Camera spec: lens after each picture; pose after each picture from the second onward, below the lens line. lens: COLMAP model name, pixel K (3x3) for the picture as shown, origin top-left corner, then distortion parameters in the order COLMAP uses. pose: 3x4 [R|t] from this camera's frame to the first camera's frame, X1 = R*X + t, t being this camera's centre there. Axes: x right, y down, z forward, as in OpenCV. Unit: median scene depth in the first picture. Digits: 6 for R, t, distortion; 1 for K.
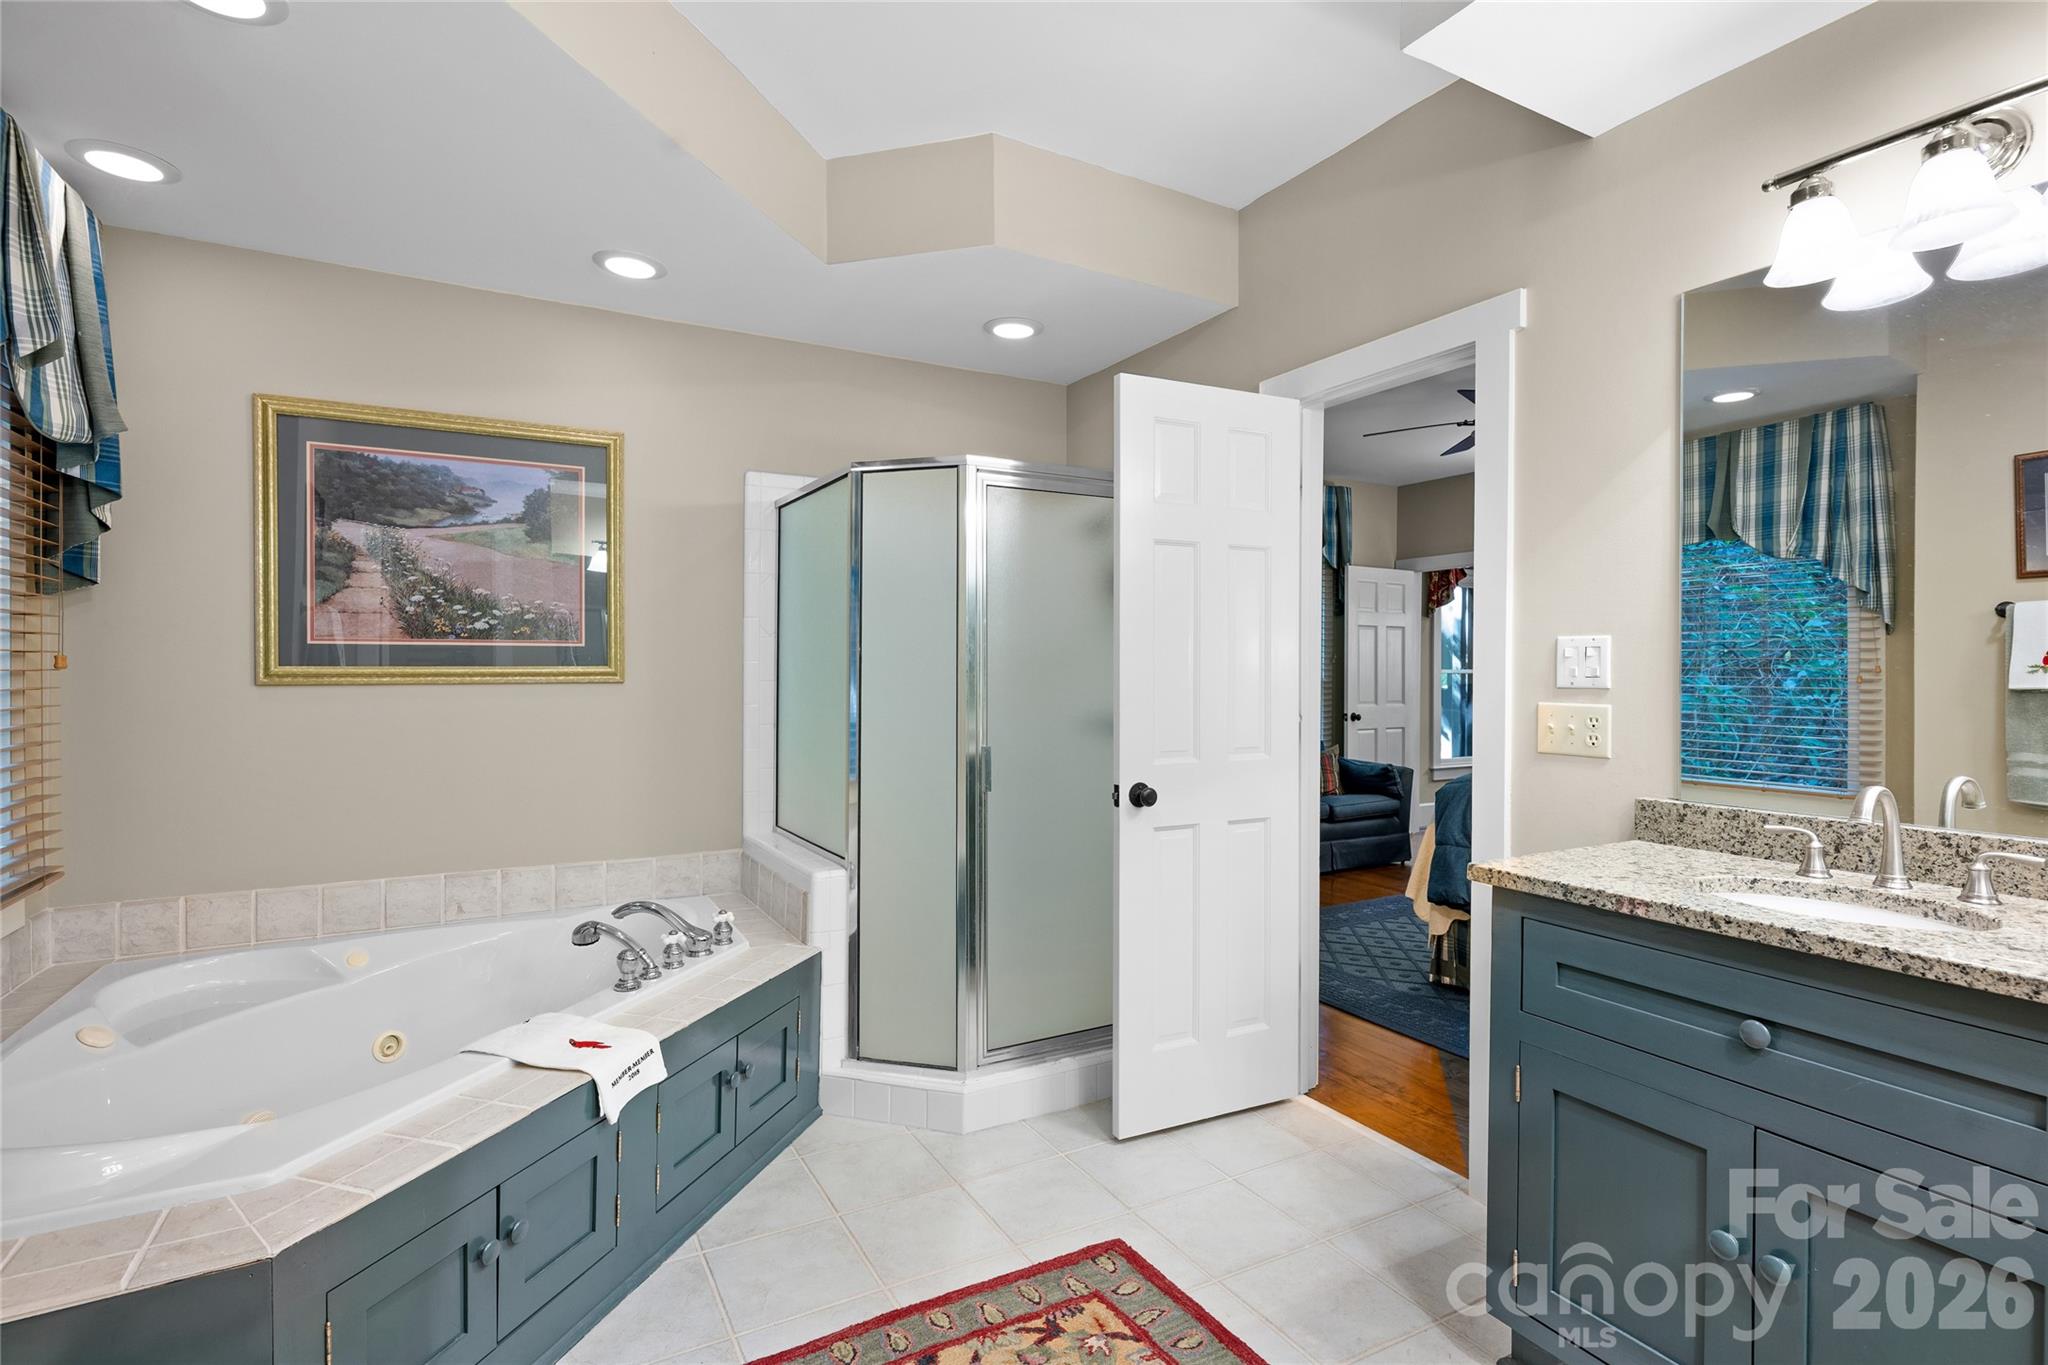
lens RADIAL K [[979.7, 0, 1021.4], [0, 979.7, 685.6], [0, 0, 1]] dist [0.003362, -0.000001]
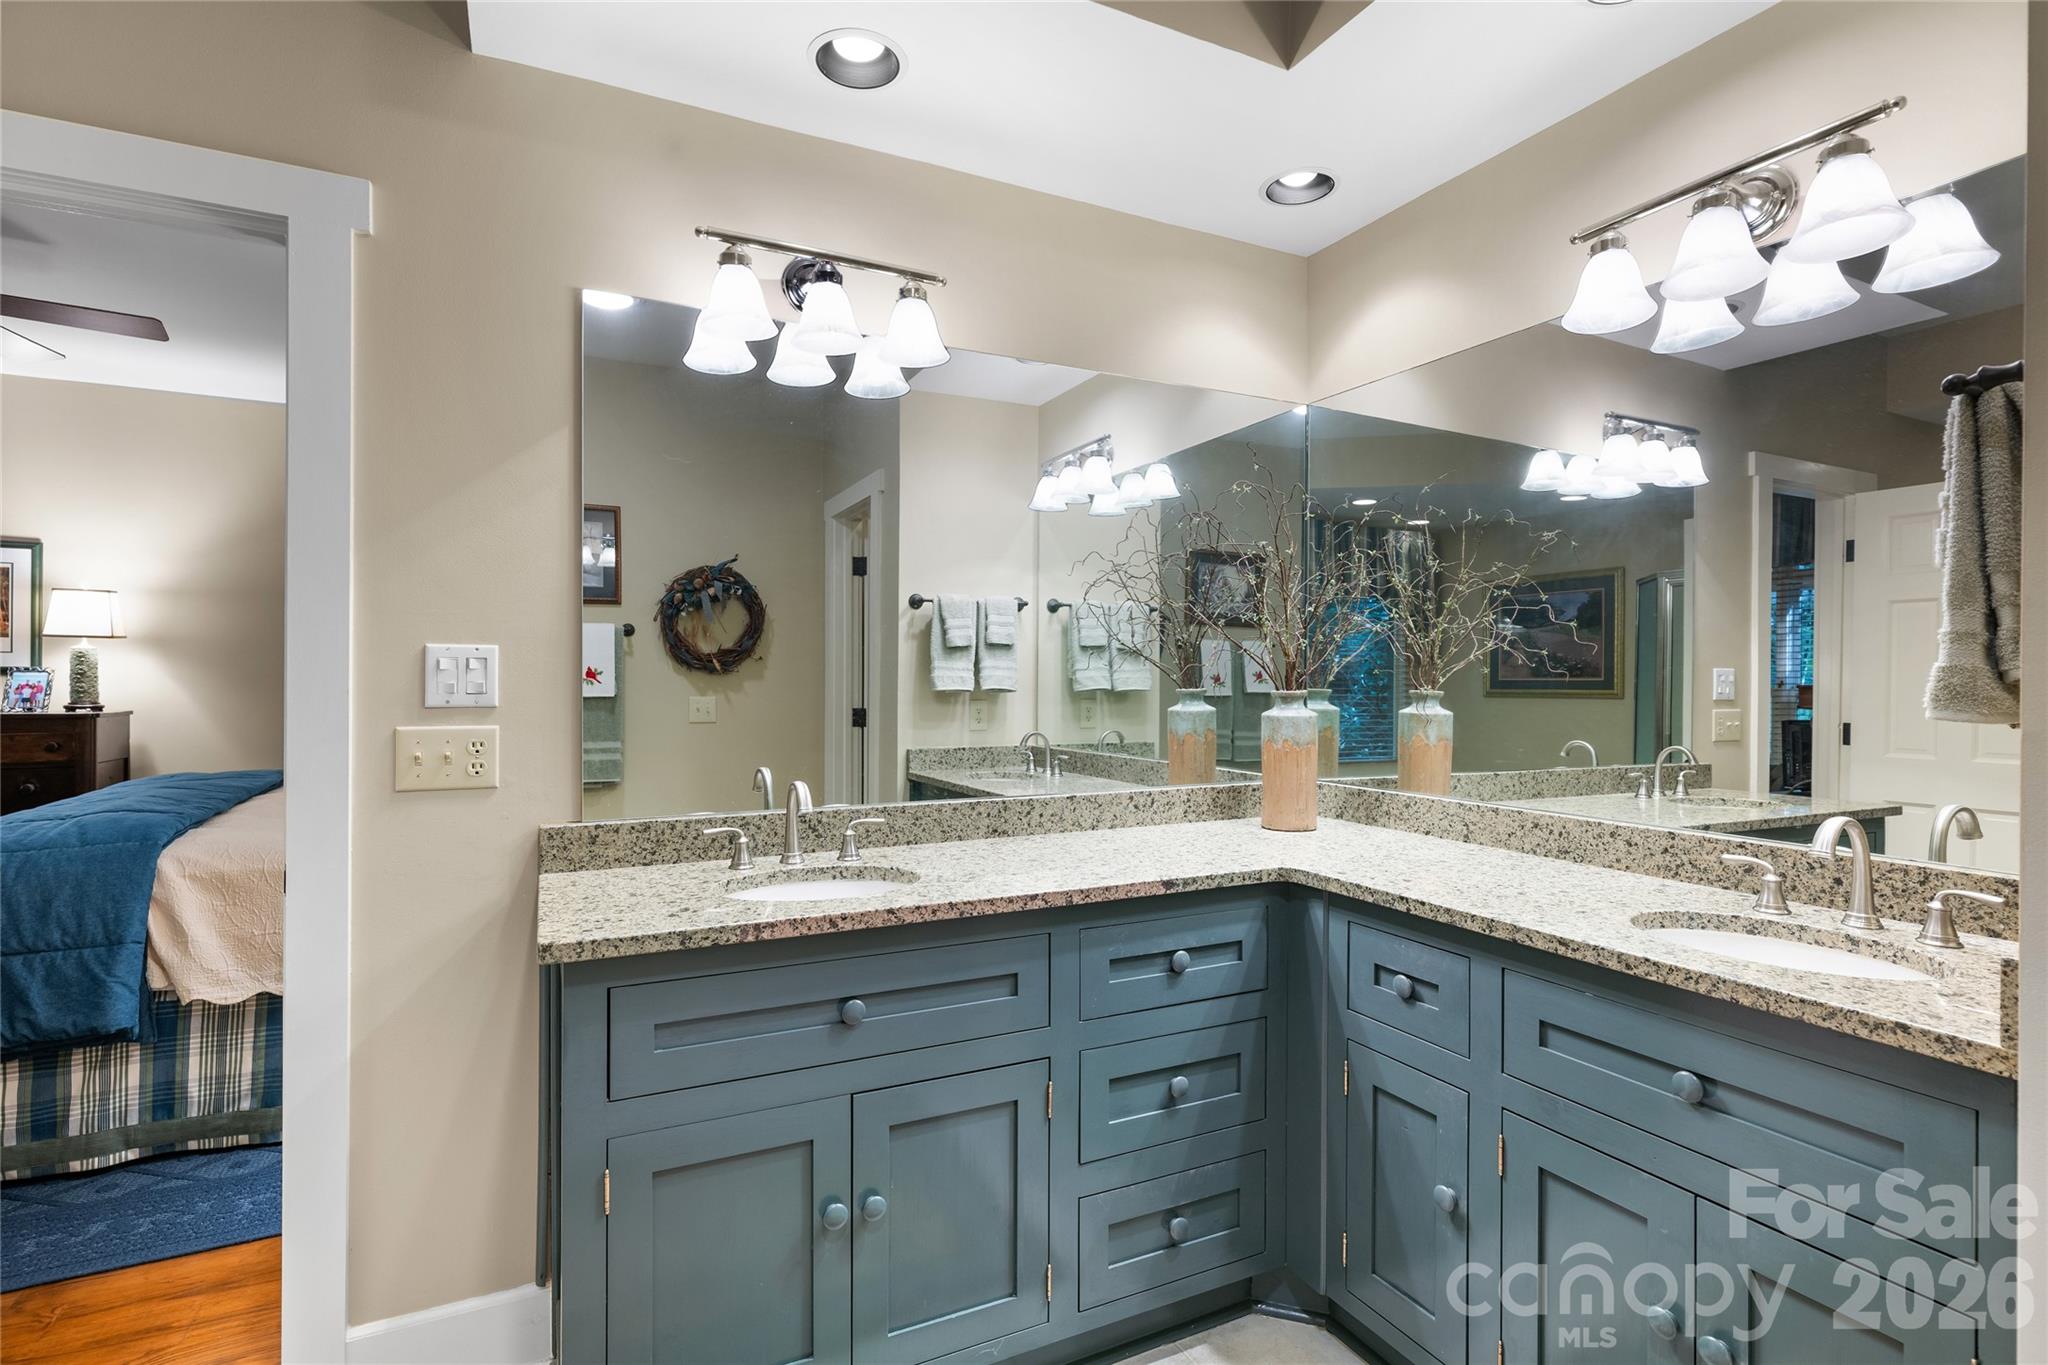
lens RADIAL K [[979.7, 0, 1021.4], [0, 979.7, 685.6], [0, 0, 1]] dist [0.003362, -0.000001]
pose [[0.039739, -0.012304, 0.999134, -0.307240], [0.010740, 0.999872, 0.011886, -0.026090], [-0.999152, 0.010258, 0.039866, 0.633953]]
